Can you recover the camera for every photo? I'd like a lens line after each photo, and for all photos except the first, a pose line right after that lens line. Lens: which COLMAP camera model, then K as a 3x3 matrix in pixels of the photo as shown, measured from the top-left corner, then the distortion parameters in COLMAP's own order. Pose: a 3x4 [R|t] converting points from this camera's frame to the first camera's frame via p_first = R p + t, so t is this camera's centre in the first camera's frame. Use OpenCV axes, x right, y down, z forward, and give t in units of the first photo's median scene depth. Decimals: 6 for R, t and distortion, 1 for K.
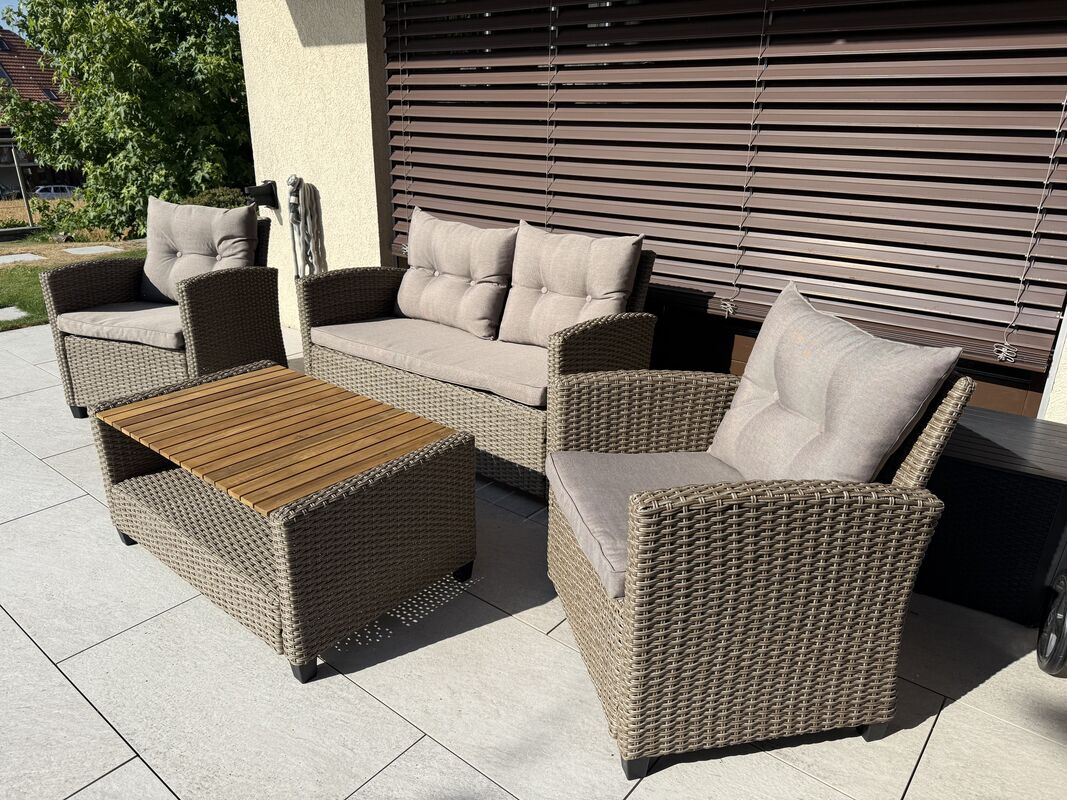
lens RADIAL K [[743.1, 0, 532.3], [0, 743.1, 406.4], [0, 0, 1]] dist [0.112782, -0.168202]
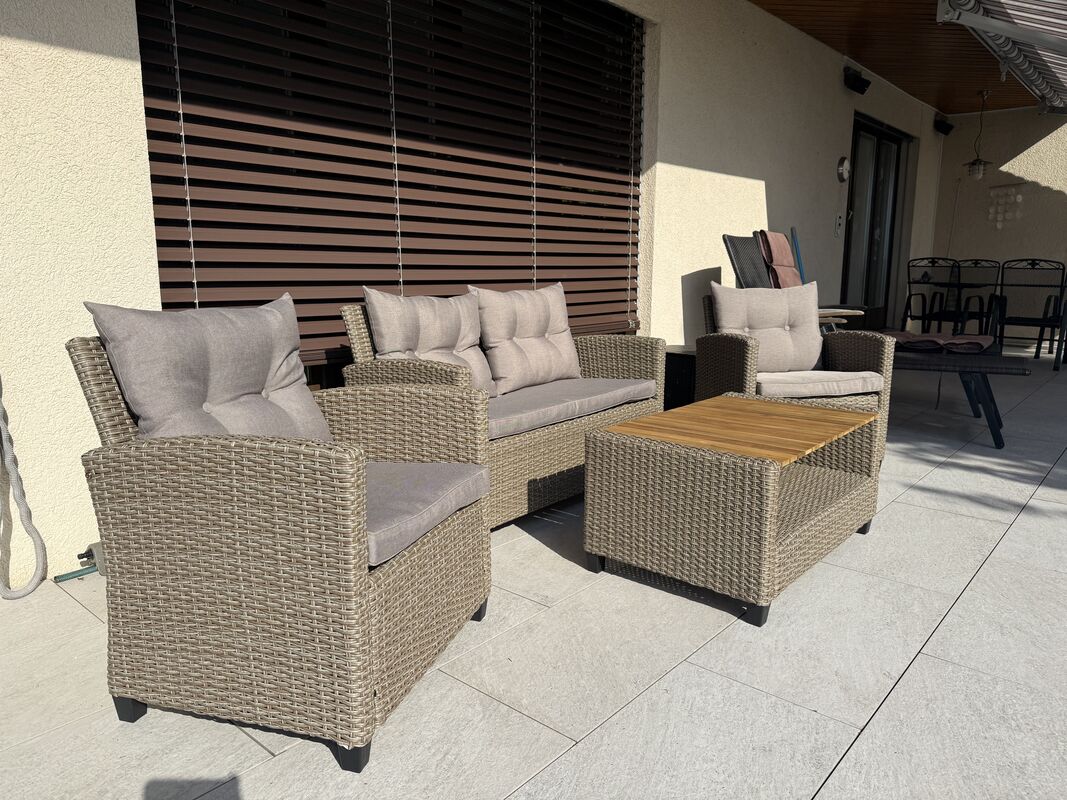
lens RADIAL K [[743.1, 0, 532.3], [0, 743.1, 406.4], [0, 0, 1]] dist [0.112782, -0.168202]
pose [[0.032677, -0.201898, 0.978861, -1.077280], [0.358576, 0.916552, 0.177076, -0.242897], [-0.932929, 0.345209, 0.102346, 0.855181]]
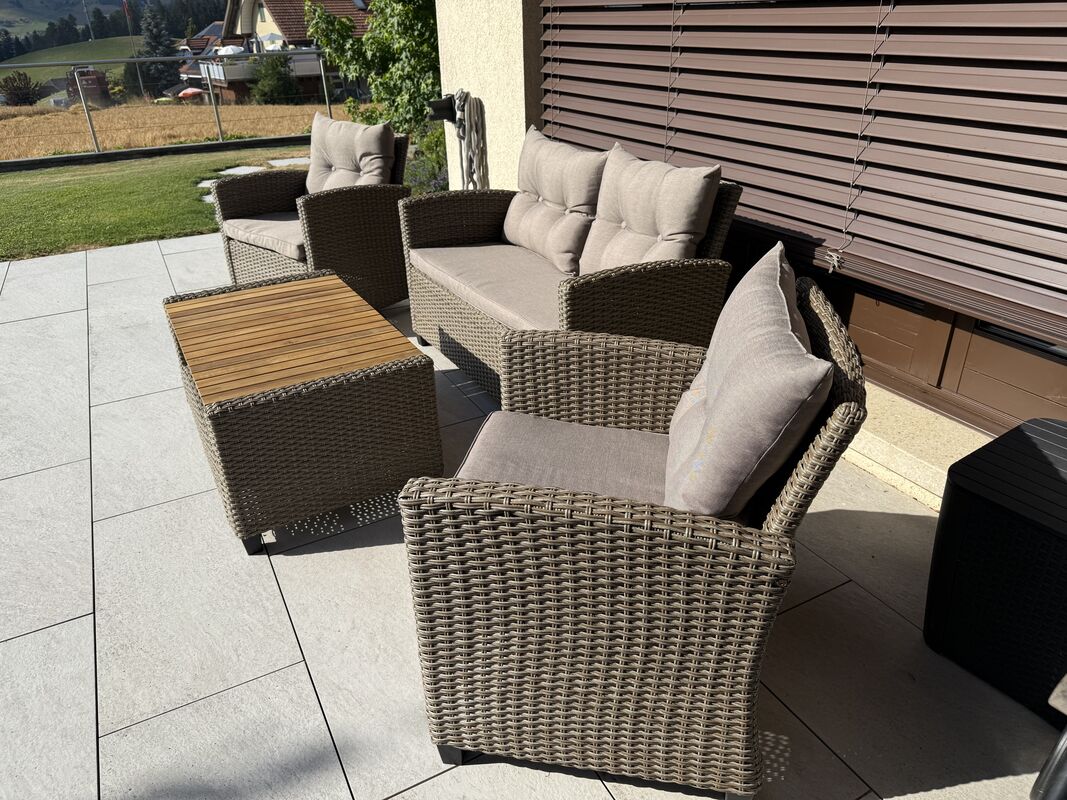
lens RADIAL K [[743.1, 0, 532.3], [0, 743.1, 406.4], [0, 0, 1]] dist [0.112782, -0.168202]
pose [[0.920463, 0.147767, -0.361819, 0.262749], [-0.105303, 0.985301, 0.134508, -0.048097], [0.376376, -0.085709, 0.922494, 0.100209]]
